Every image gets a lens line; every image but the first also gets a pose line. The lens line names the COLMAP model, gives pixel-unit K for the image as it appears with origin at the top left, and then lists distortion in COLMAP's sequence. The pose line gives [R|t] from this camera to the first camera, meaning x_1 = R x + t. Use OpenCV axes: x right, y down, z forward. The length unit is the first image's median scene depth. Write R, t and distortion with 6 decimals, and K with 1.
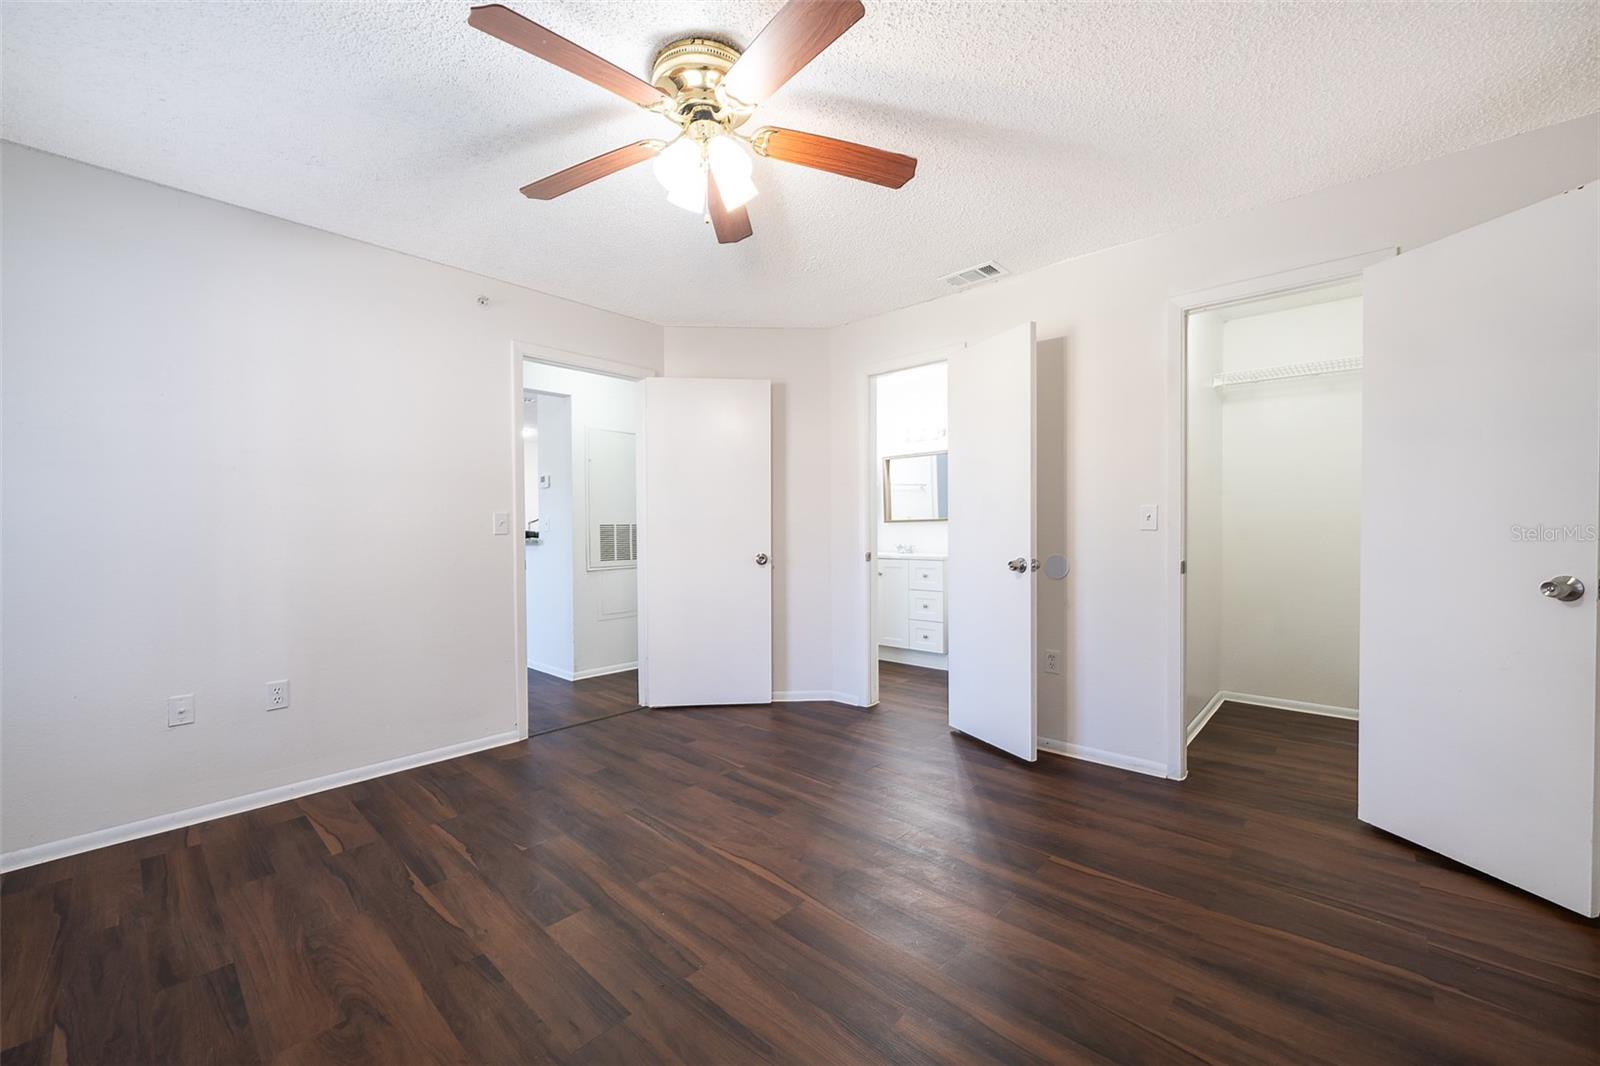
lens RADIAL K [[627.1, 0, 798.2], [0, 627.1, 531.6], [0, 0, 1]] dist [-0.000618, -0.000206]
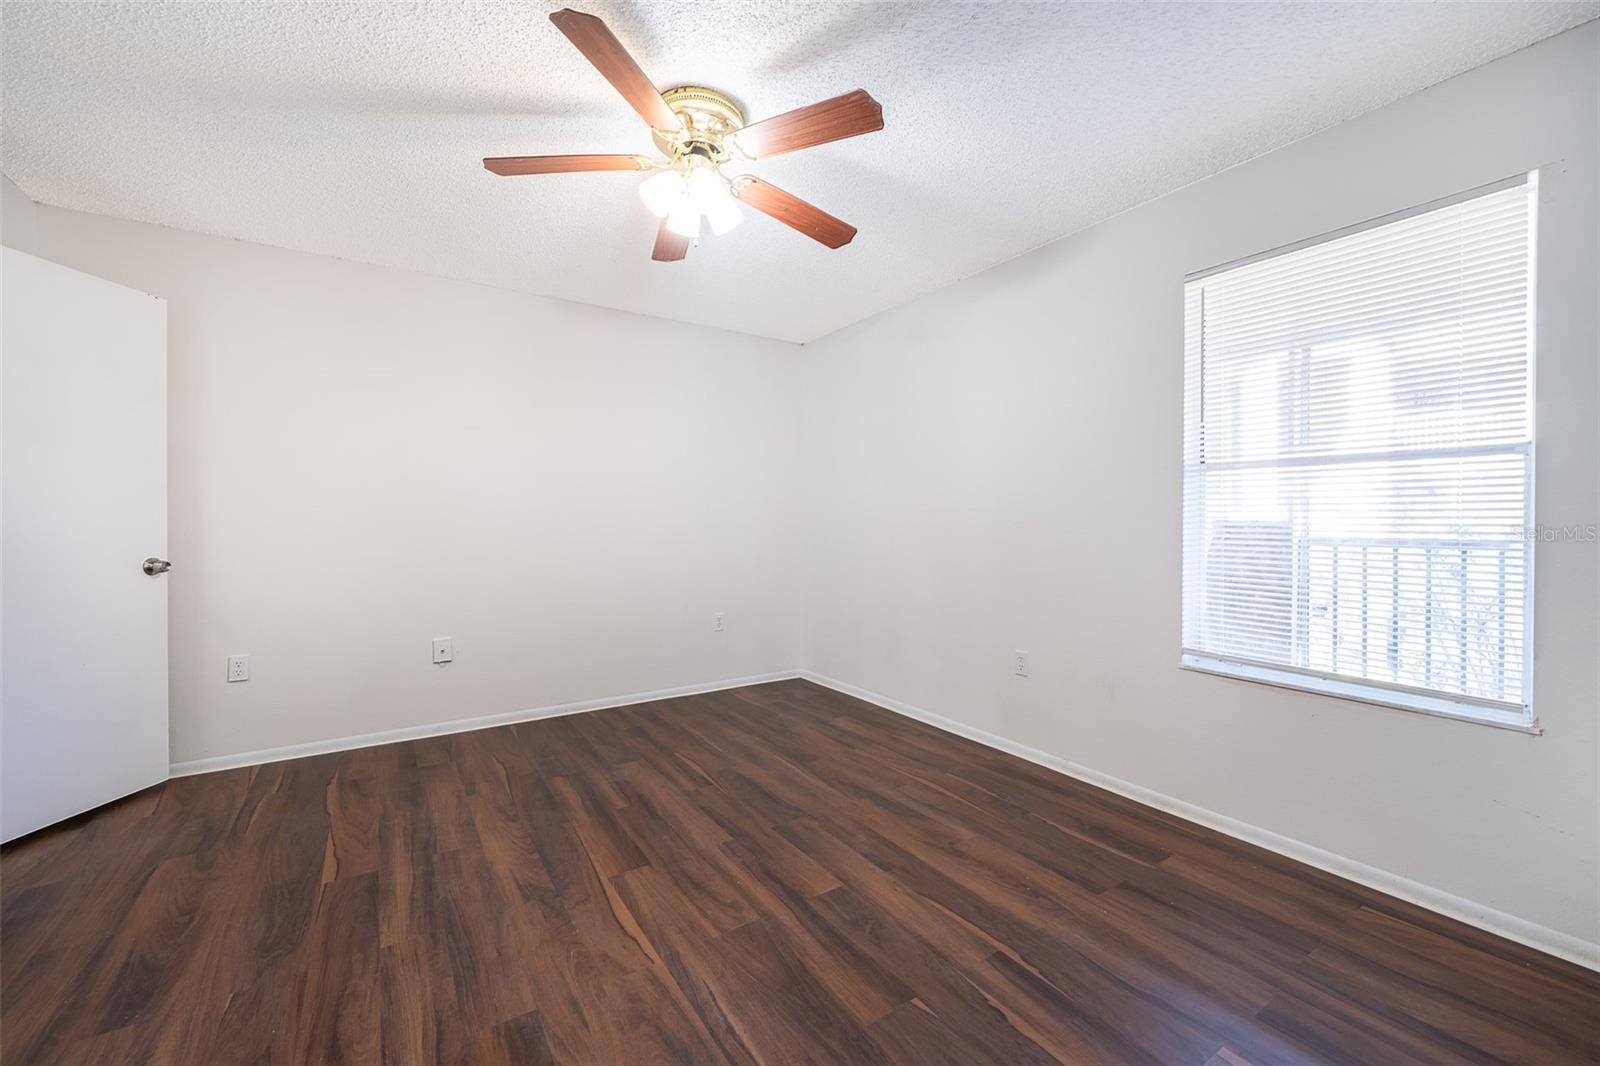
lens RADIAL K [[627.1, 0, 801.2], [0, 627.1, 526.7], [0, 0, 1]] dist [-0.000618, -0.000206]
pose [[-0.971267, 0.003041, 0.237974, -0.550511], [0.006220, 0.999901, 0.012609, -0.010914], [-0.237912, 0.013727, -0.971190, 1.919337]]
